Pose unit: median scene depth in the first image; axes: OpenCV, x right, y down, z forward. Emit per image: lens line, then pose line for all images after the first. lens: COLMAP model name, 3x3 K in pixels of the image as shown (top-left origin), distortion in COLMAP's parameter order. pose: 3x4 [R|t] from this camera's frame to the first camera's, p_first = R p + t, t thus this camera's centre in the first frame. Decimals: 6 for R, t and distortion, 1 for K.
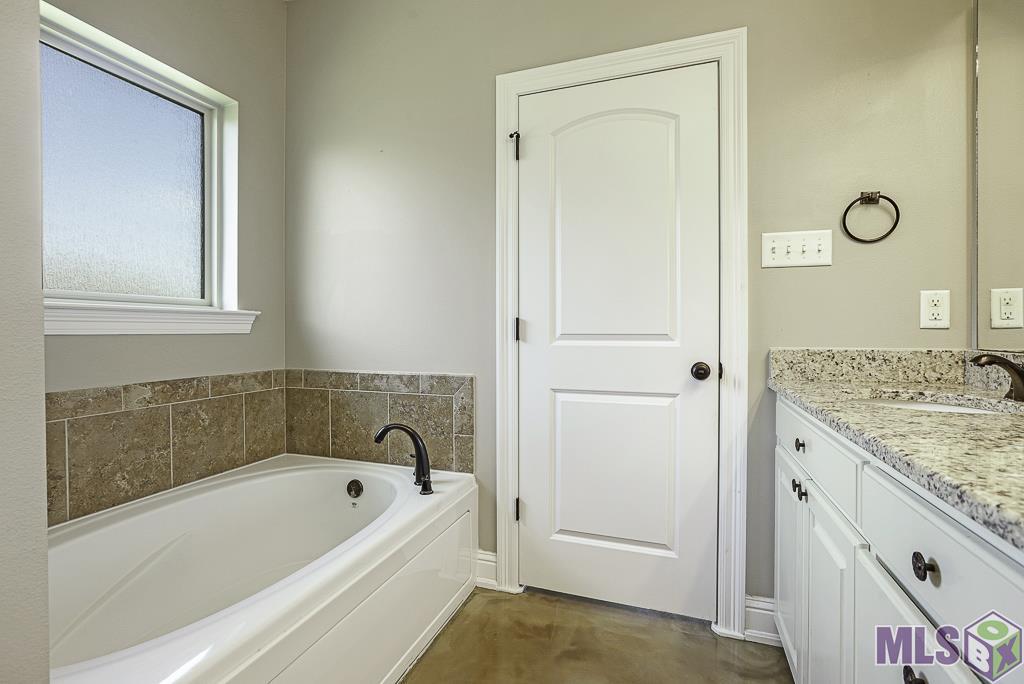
lens RADIAL K [[474.9, 0, 512.0], [0, 474.9, 332.4], [0, 0, 1]] dist [-0.049661, 0.022891]
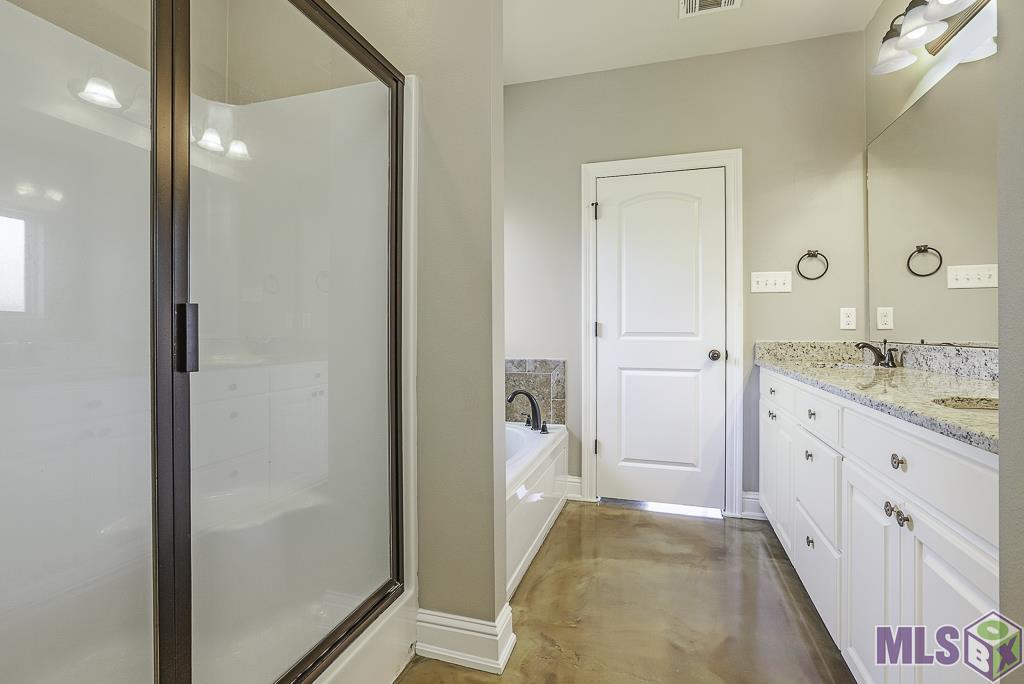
lens RADIAL K [[487.3, 0, 511.9], [0, 487.3, 323.8], [0, 0, 1]] dist [-0.072359, 0.050848]
pose [[0.999362, 0.003534, 0.035542, -0.348827], [-0.002956, 0.999863, -0.016311, 0.002376], [-0.035595, 0.016195, 0.999235, -0.623448]]
